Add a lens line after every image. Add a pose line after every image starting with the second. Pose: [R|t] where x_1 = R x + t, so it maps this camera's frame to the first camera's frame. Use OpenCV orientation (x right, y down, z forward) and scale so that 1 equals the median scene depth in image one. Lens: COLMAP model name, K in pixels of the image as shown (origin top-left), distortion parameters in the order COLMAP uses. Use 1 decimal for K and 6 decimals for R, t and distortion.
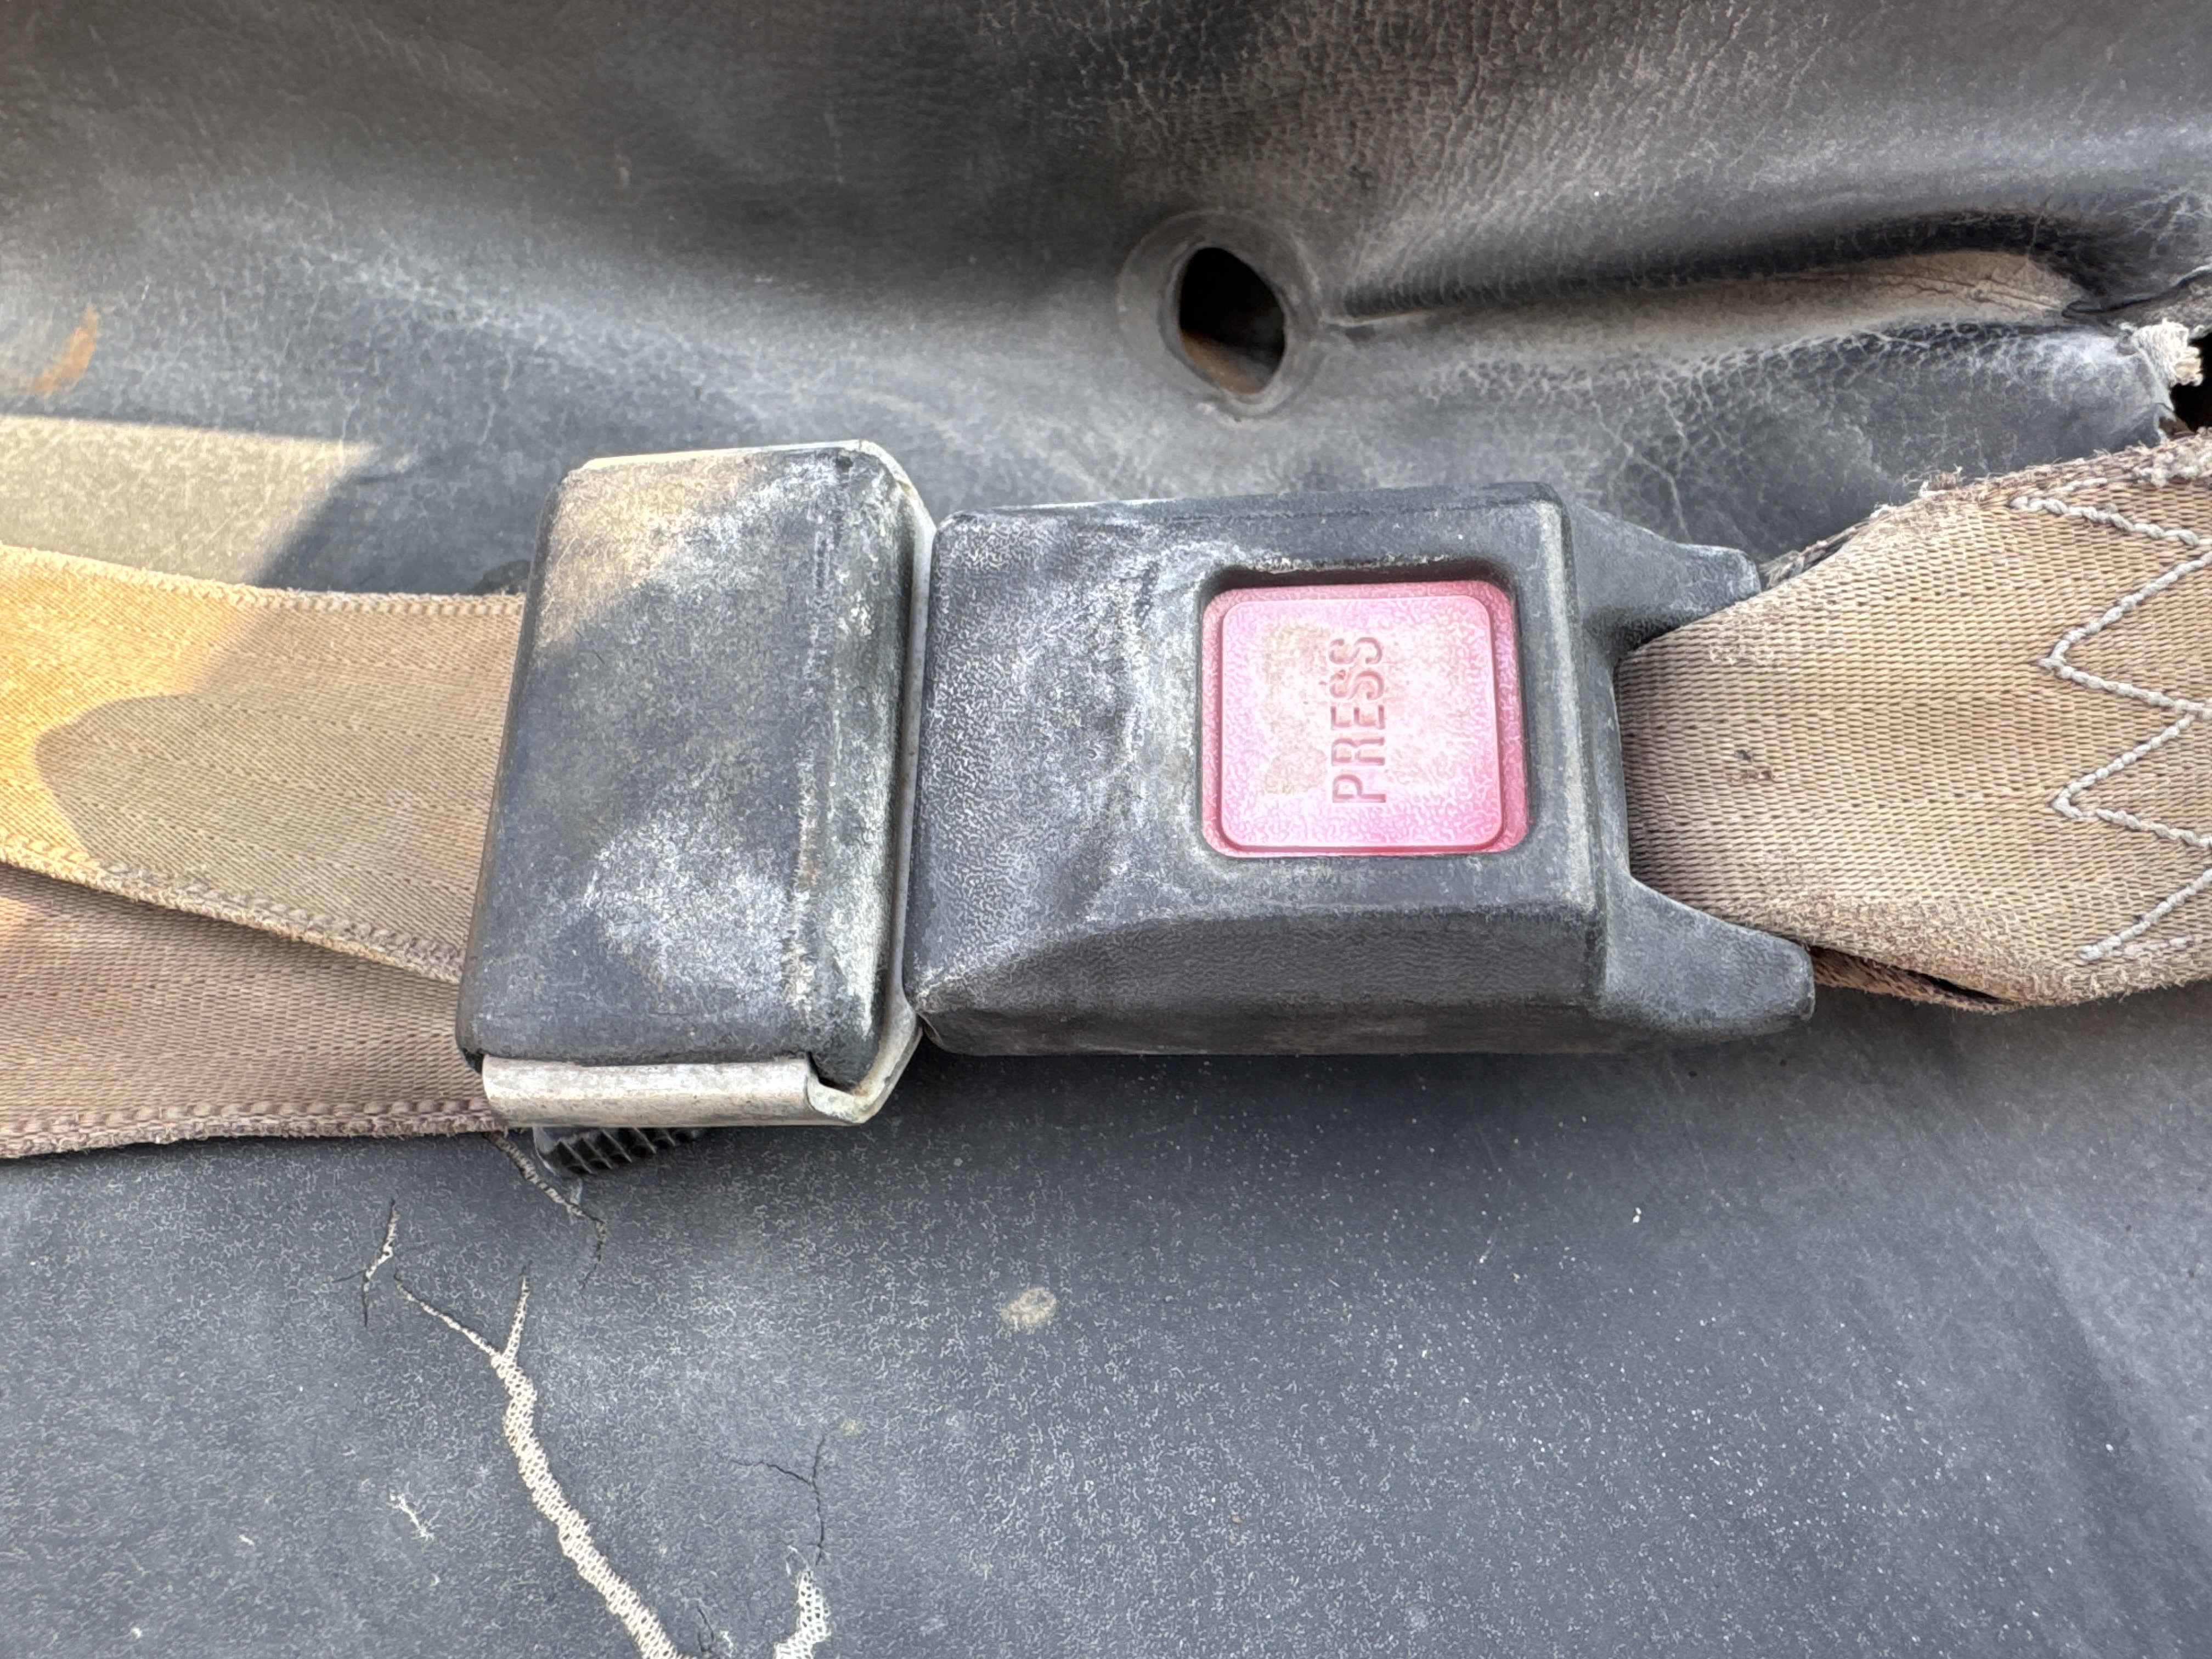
lens RADIAL K [[1599.5, 0, 1106.0], [0, 1599.5, 829.5], [0, 0, 1]] dist [-0.004377, 0.000097]
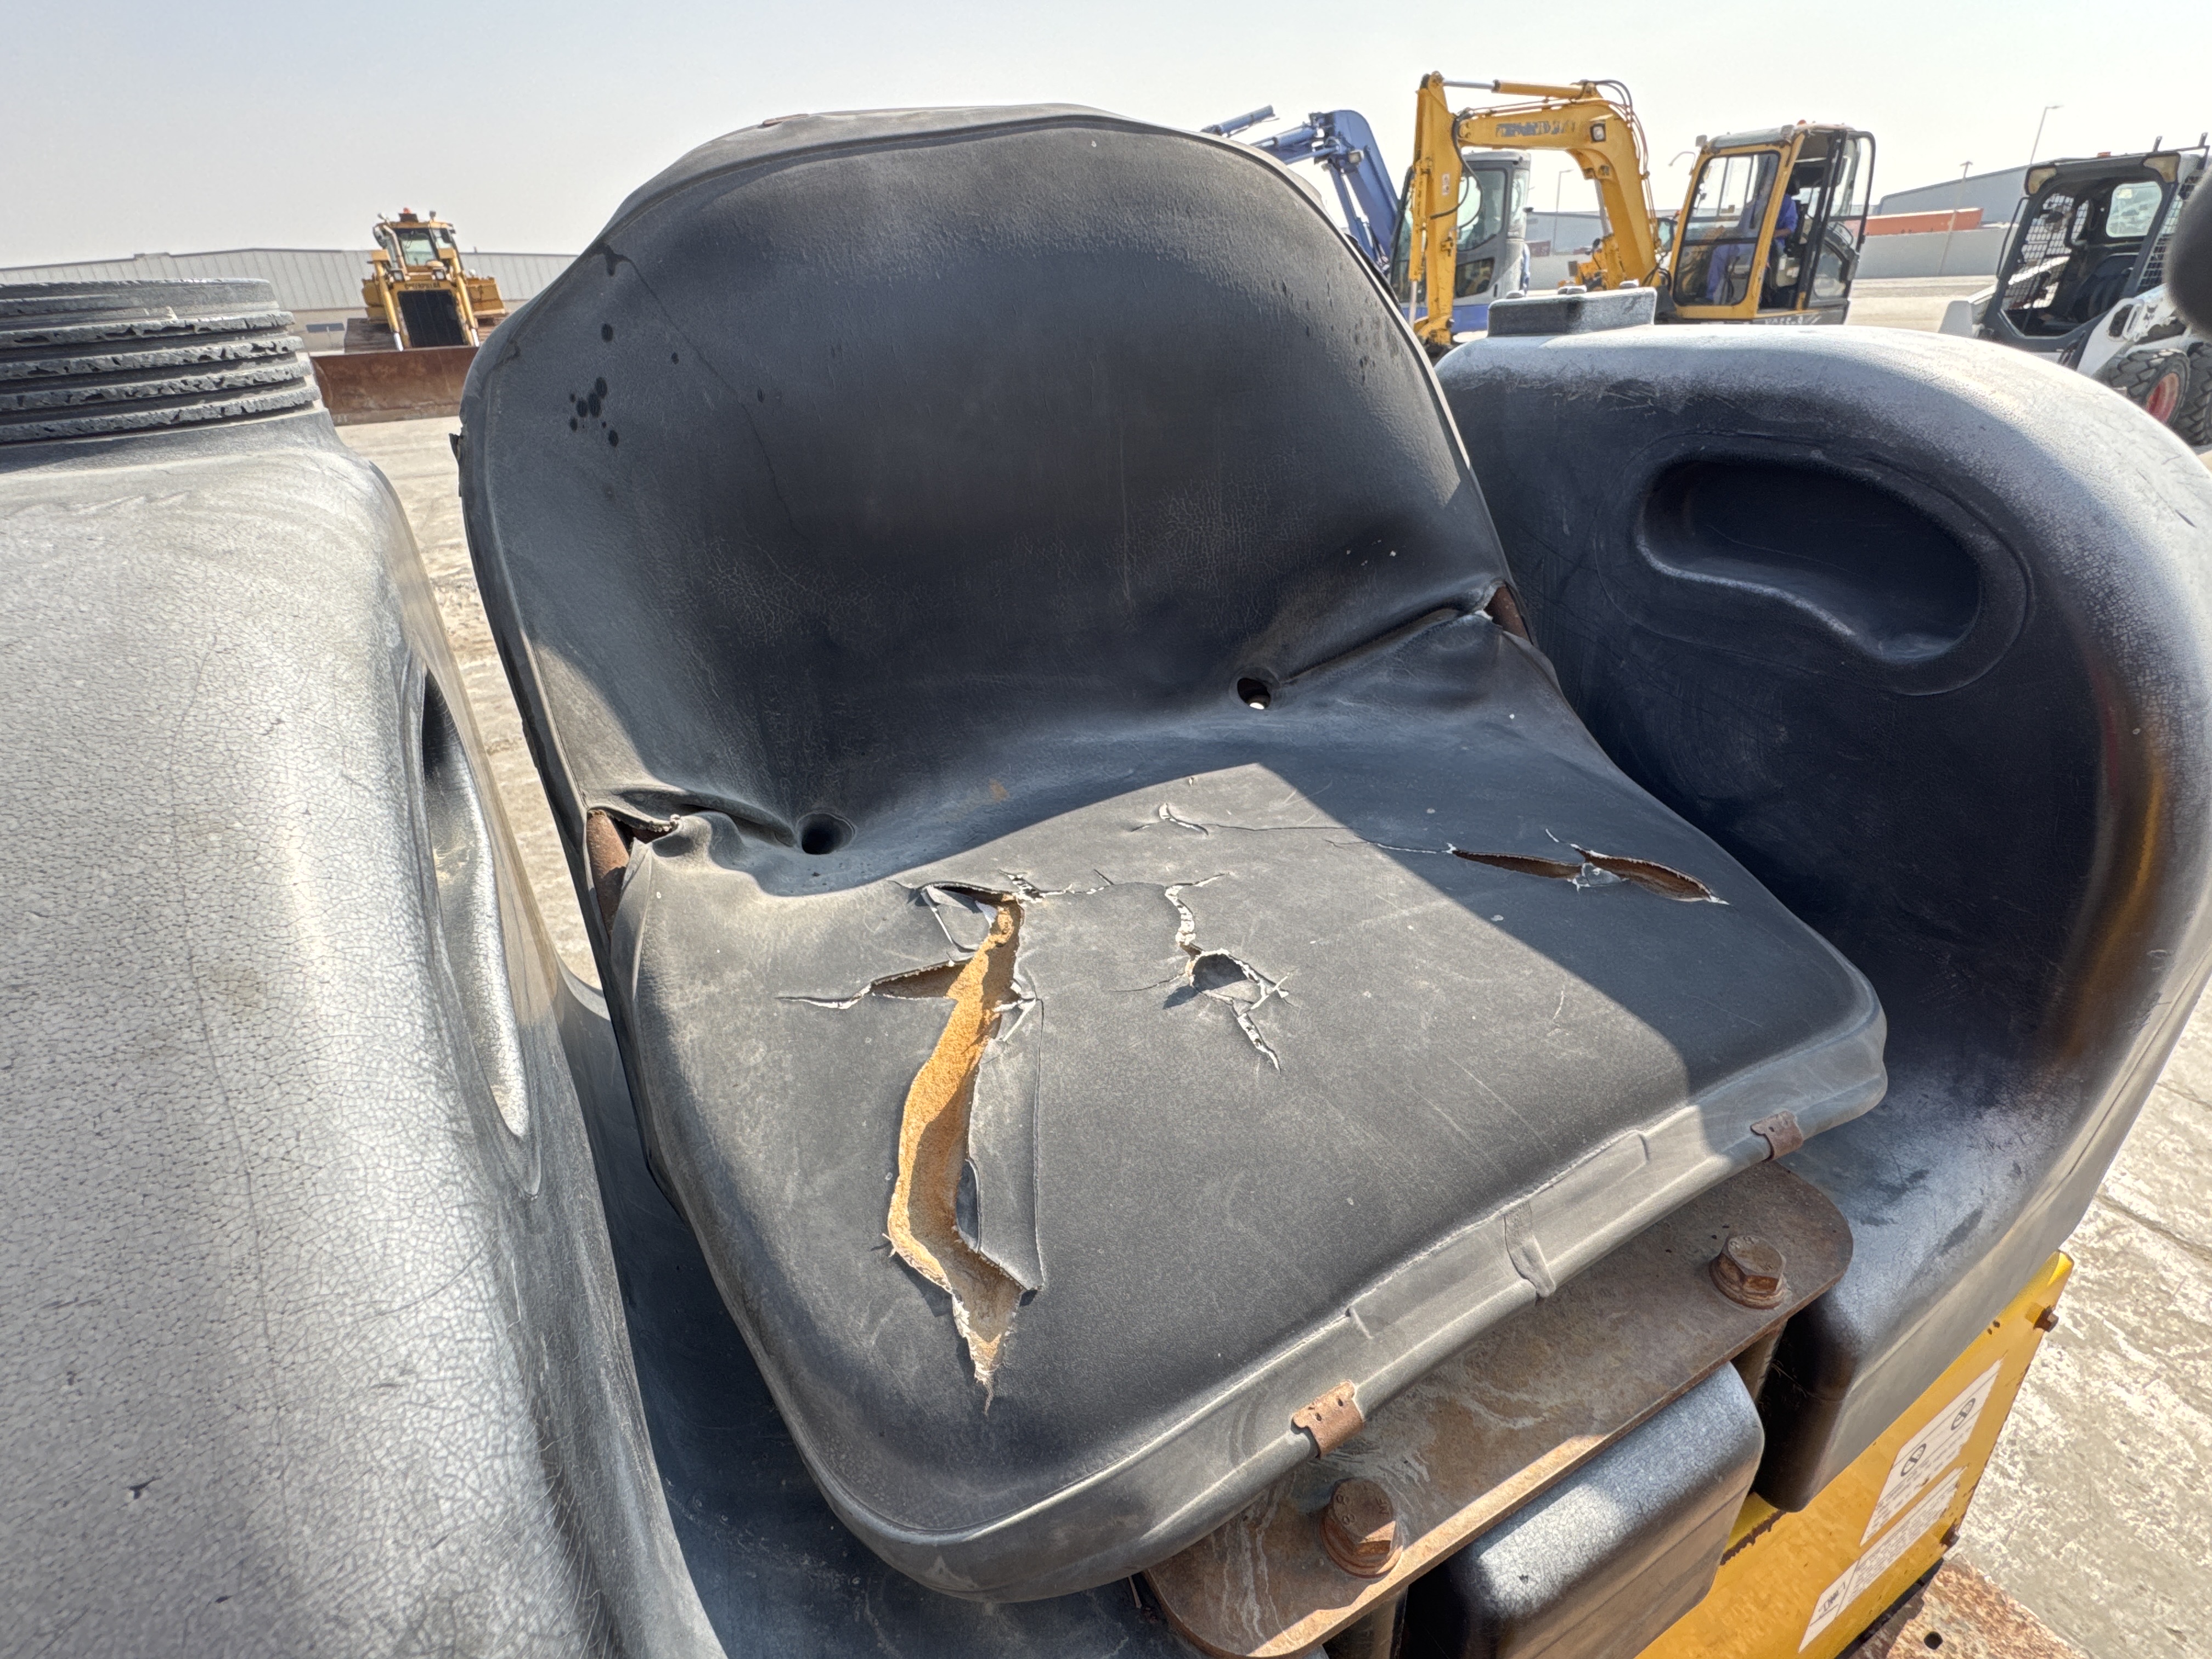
lens RADIAL K [[1127.0, 0, 1106.0], [0, 1127.0, 829.5], [0, 0, 1]] dist [-0.003139, 0.000368]
pose [[0.836815, -0.318119, 0.445580, -2.649718], [0.454078, 0.857962, -0.240237, 0.769052], [-0.305867, 0.403362, 0.862407, -1.856708]]
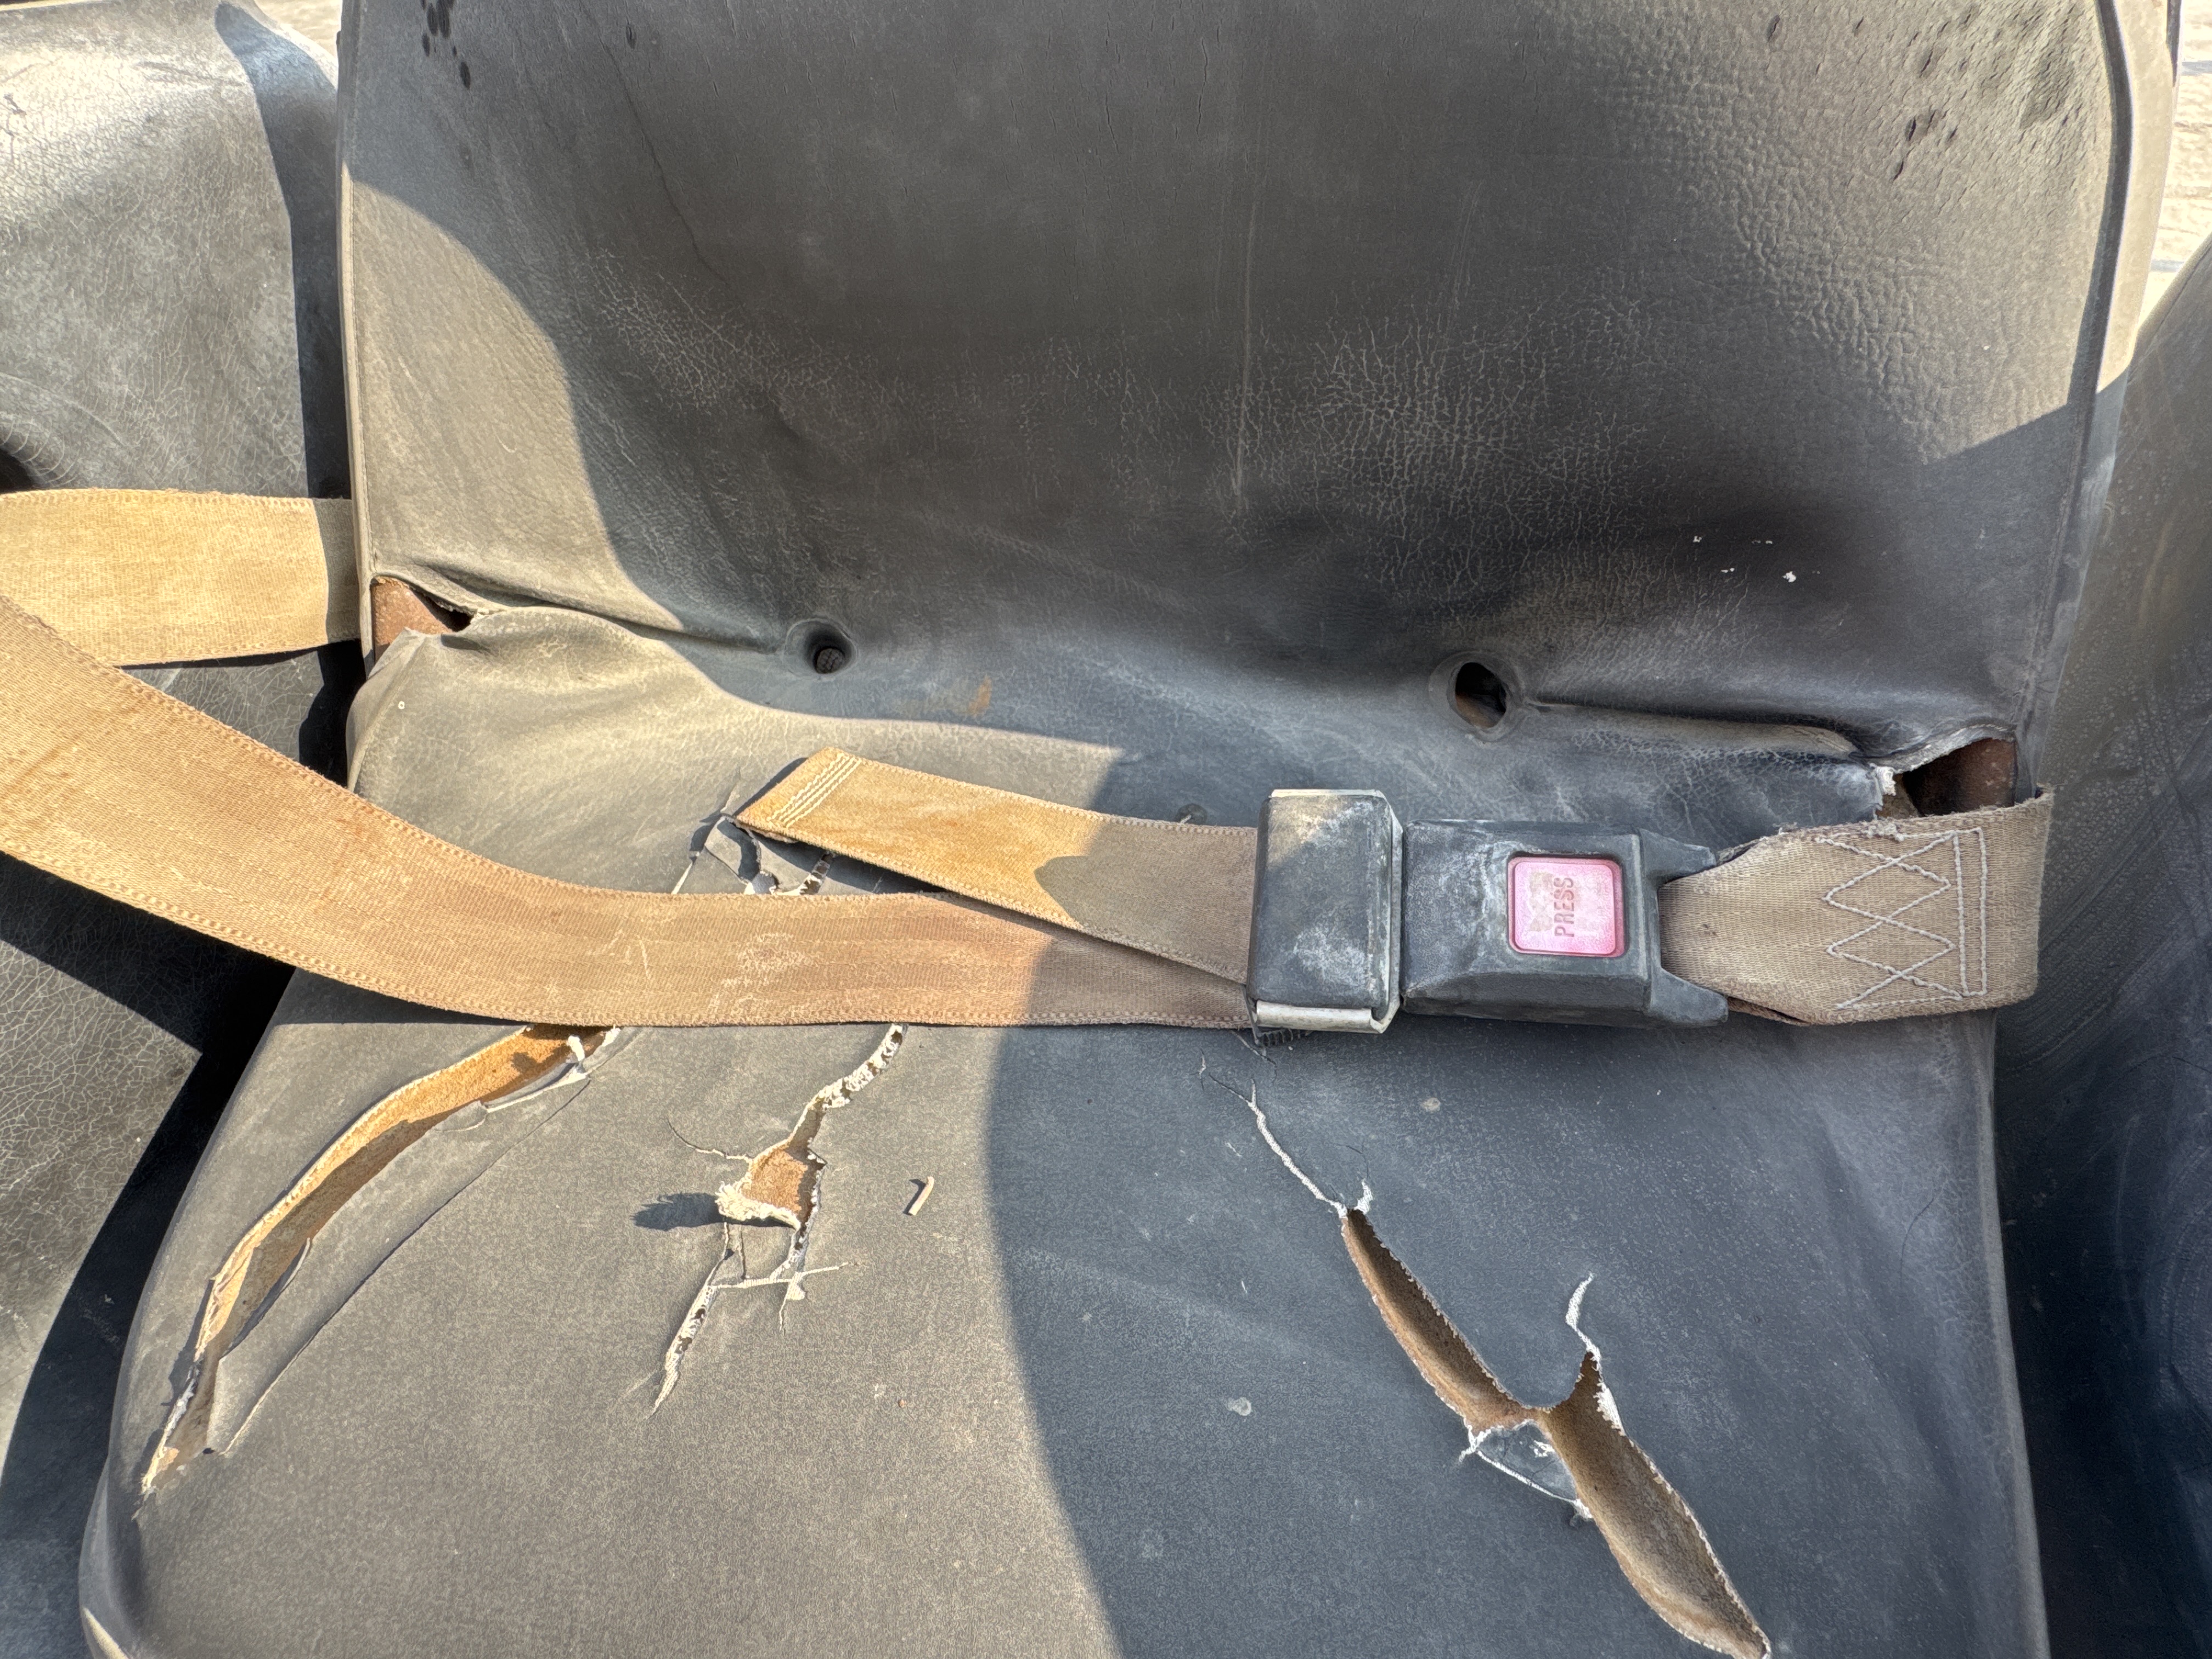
lens RADIAL K [[1127.0, 0, 1106.0], [0, 1127.0, 829.5], [0, 0, 1]] dist [-0.003139, 0.000368]
pose [[0.988141, 0.050565, -0.144988, -0.353178], [-0.056410, 0.997741, -0.036486, -0.082322], [0.142816, 0.044232, 0.988760, -1.083729]]
